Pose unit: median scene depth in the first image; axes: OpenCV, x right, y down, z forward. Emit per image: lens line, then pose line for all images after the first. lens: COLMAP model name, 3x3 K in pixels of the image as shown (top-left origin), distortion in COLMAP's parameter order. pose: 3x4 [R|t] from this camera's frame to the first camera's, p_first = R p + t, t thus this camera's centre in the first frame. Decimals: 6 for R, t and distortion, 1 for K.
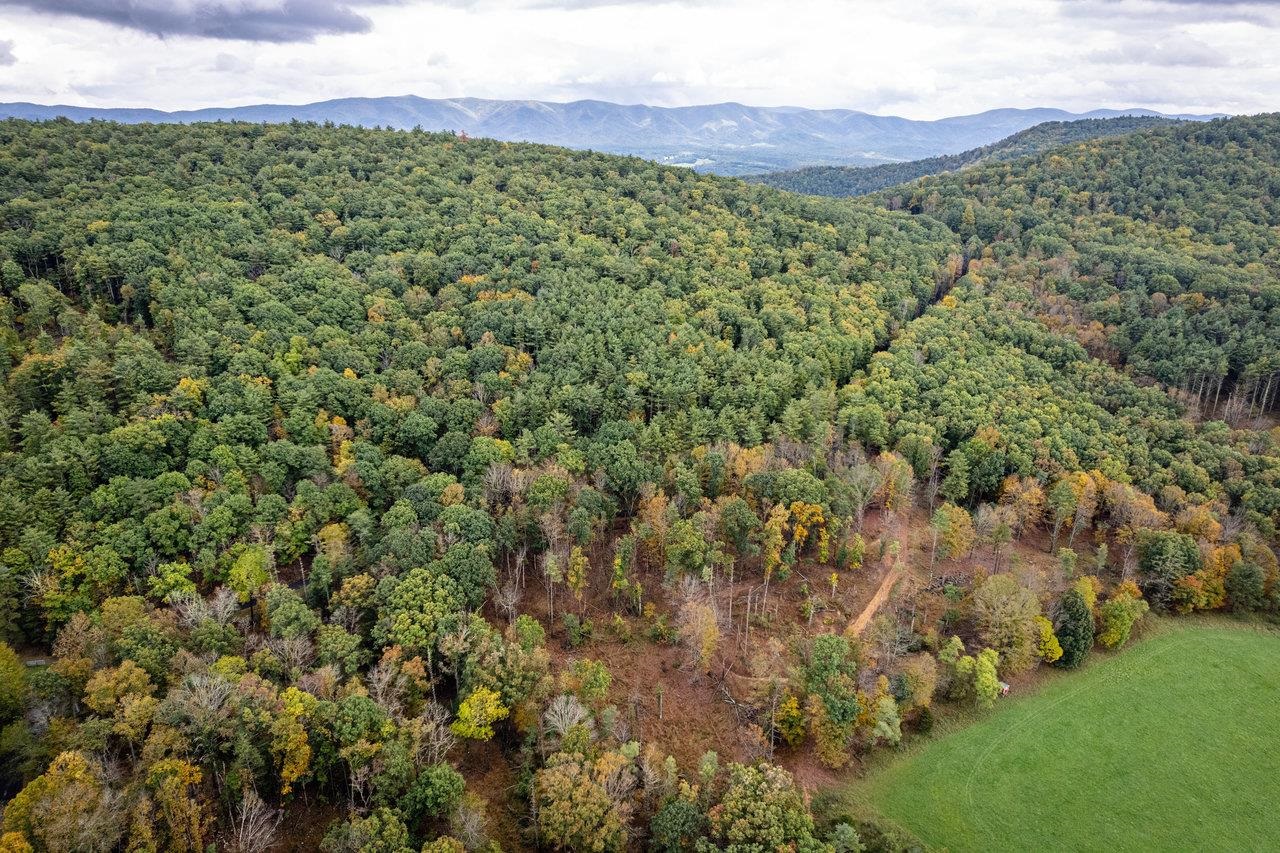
lens RADIAL K [[821.5, 0, 638.7], [0, 821.5, 422.2], [0, 0, 1]] dist [-0.076188, 0.070774]
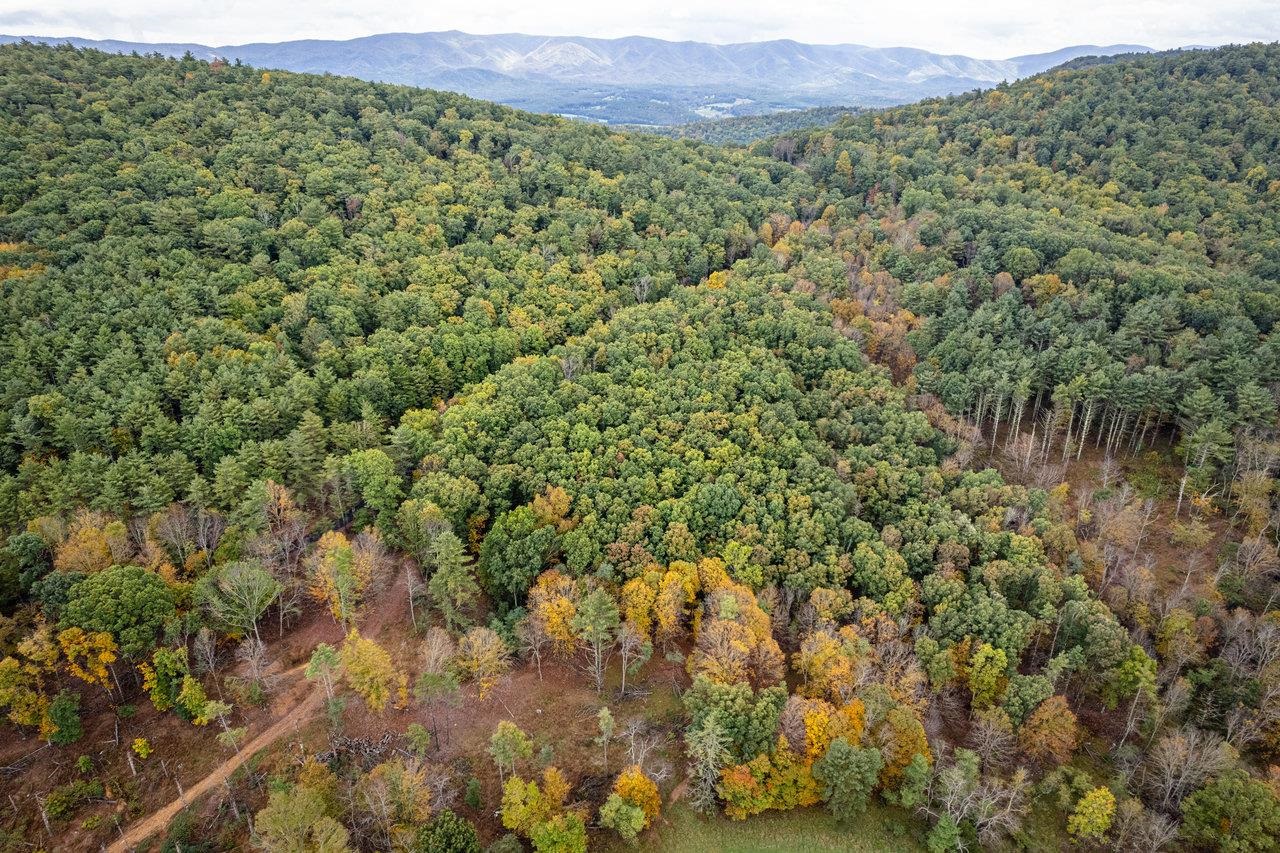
lens RADIAL K [[821.5, 0, 638.7], [0, 821.5, 422.2], [0, 0, 1]] dist [-0.076188, 0.070774]
pose [[0.997560, 0.031459, -0.062323, 0.350009], [-0.027232, 0.997344, 0.067556, -0.062335], [0.064283, -0.065694, 0.995767, 0.214971]]
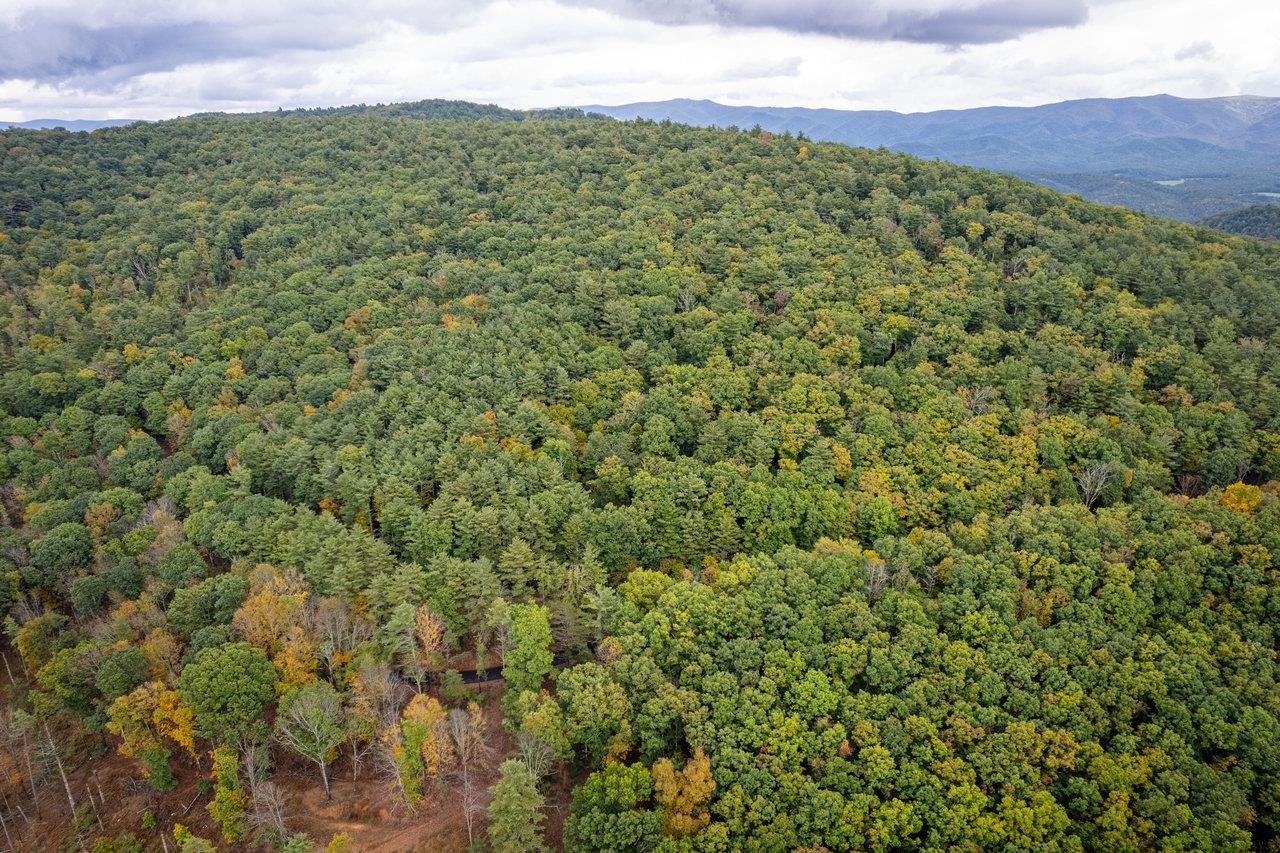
lens RADIAL K [[821.5, 0, 638.7], [0, 821.5, 422.2], [0, 0, 1]] dist [-0.076188, 0.070774]
pose [[0.679844, 0.249025, -0.689781, 0.442186], [-0.250686, 0.962835, 0.100528, -0.143002], [0.689179, 0.104575, 0.717005, 0.400464]]
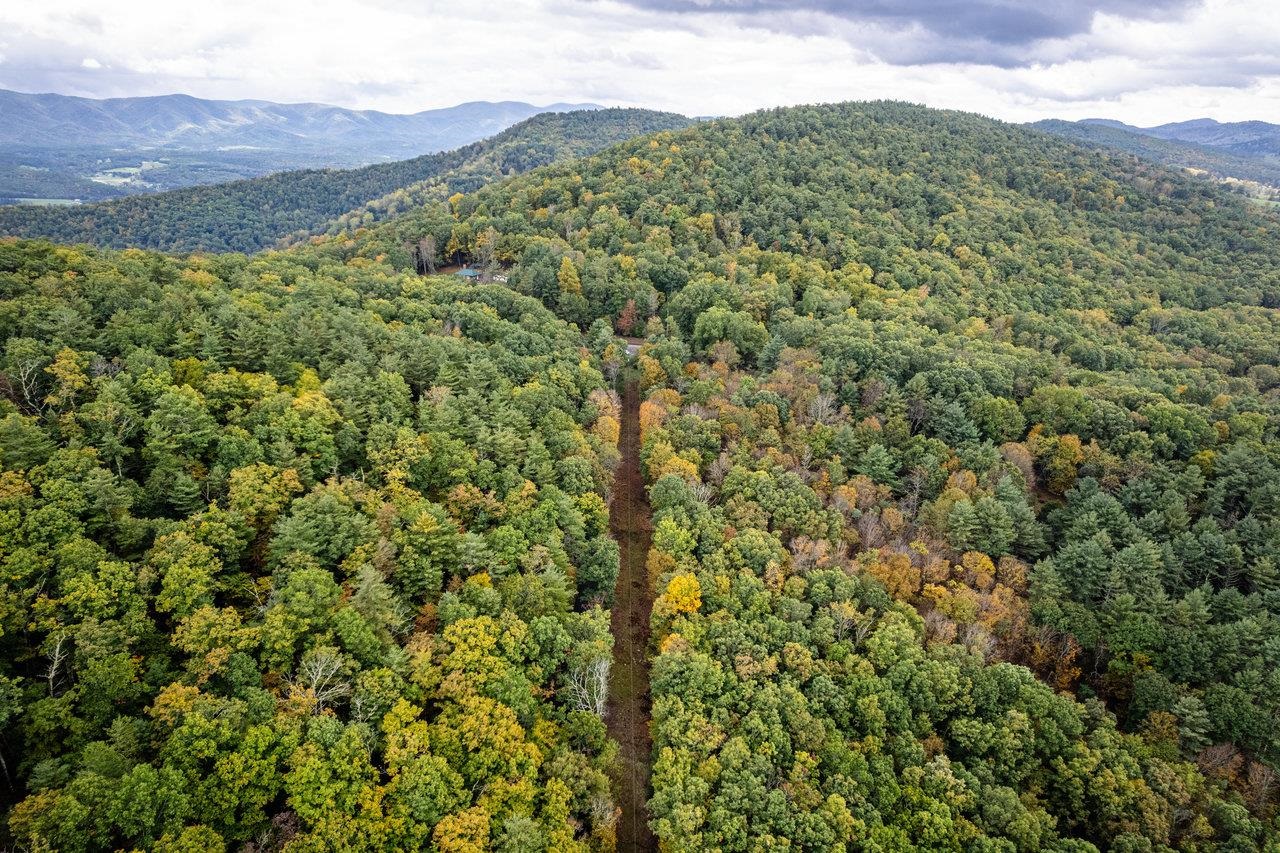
lens RADIAL K [[821.5, 0, 638.7], [0, 821.5, 422.2], [0, 0, 1]] dist [-0.076188, 0.070774]
pose [[0.832008, -0.186759, 0.522383, 0.180471], [0.183340, 0.981289, 0.058816, -0.241371], [-0.523593, 0.046838, 0.850680, 0.670783]]
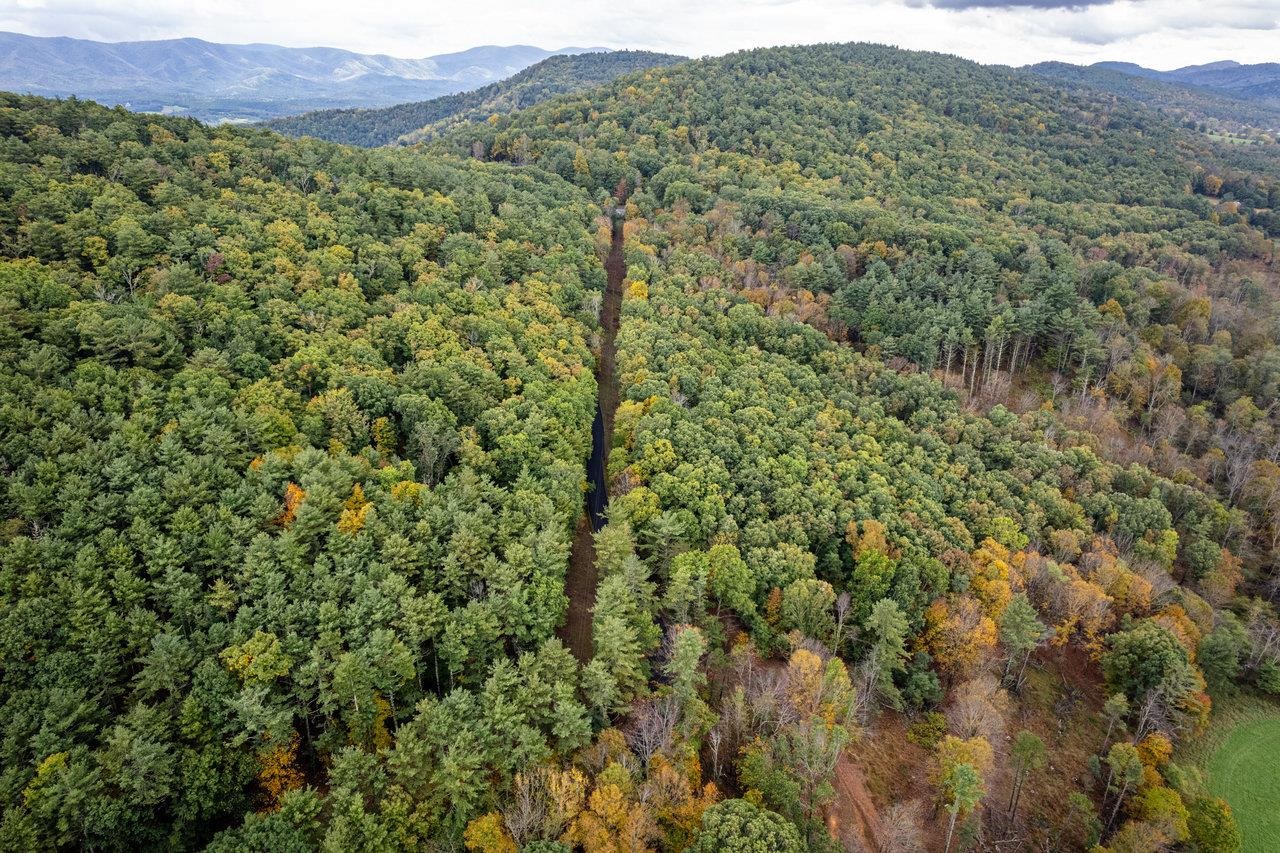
lens RADIAL K [[821.5, 0, 638.7], [0, 821.5, 422.2], [0, 0, 1]] dist [-0.076188, 0.070774]
pose [[0.839505, -0.213501, 0.499649, -0.010683], [0.180259, 0.976924, 0.114572, -0.112171], [-0.512581, -0.006118, 0.858617, 0.356607]]
